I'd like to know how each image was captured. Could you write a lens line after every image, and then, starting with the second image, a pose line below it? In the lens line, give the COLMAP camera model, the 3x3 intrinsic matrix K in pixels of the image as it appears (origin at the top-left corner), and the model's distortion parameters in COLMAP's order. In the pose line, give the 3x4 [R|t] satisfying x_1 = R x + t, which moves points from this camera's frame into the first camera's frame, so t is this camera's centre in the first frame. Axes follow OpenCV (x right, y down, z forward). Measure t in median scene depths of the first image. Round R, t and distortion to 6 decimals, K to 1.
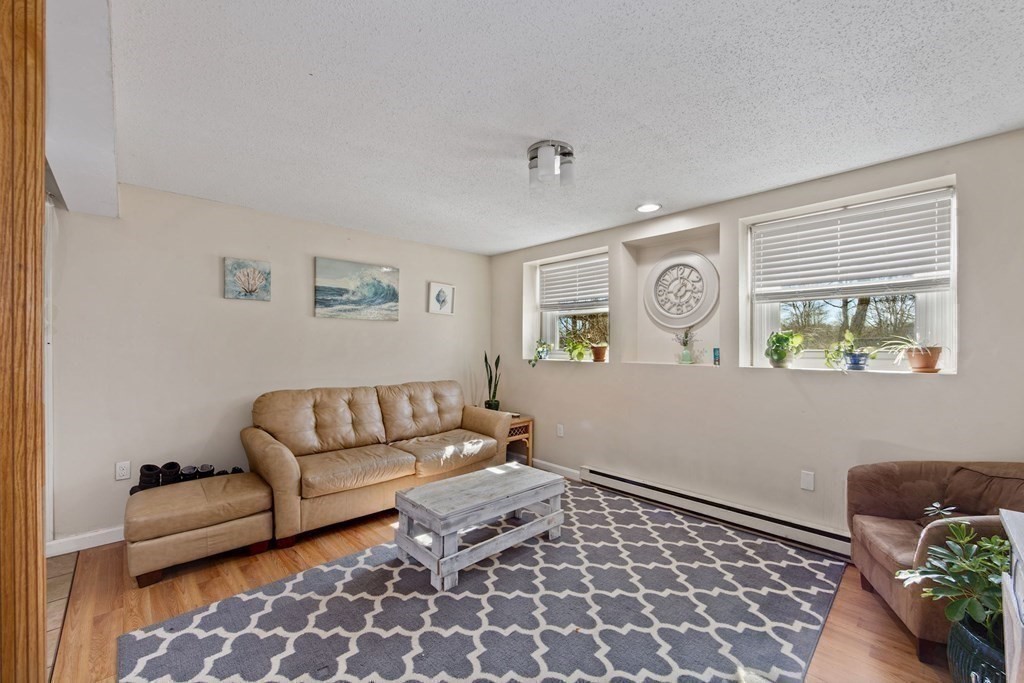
lens RADIAL K [[409.8, 0, 517.3], [0, 409.8, 346.0], [0, 0, 1]] dist [-0.007659, 0.000164]
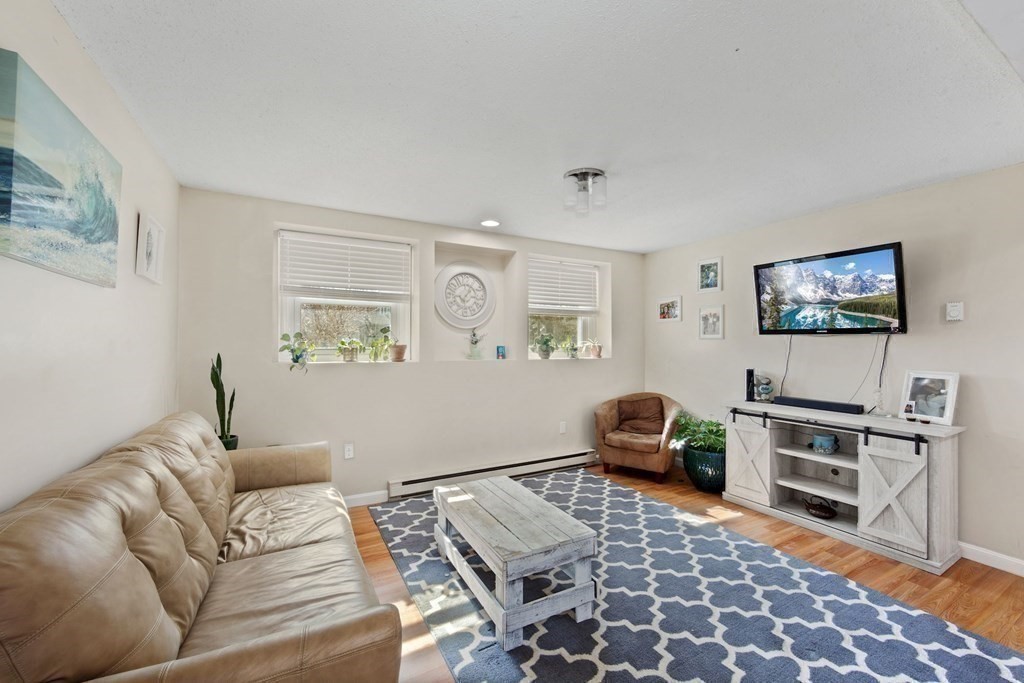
lens RADIAL K [[412.8, 0, 514.1], [0, 412.8, 340.0], [0, 0, 1]] dist [-0.014911, 0.000014]
pose [[0.252612, 0.007872, 0.967536, -0.758372], [-0.001826, 0.999969, -0.007659, -0.003981], [-0.967566, 0.000168, 0.252618, 0.637380]]
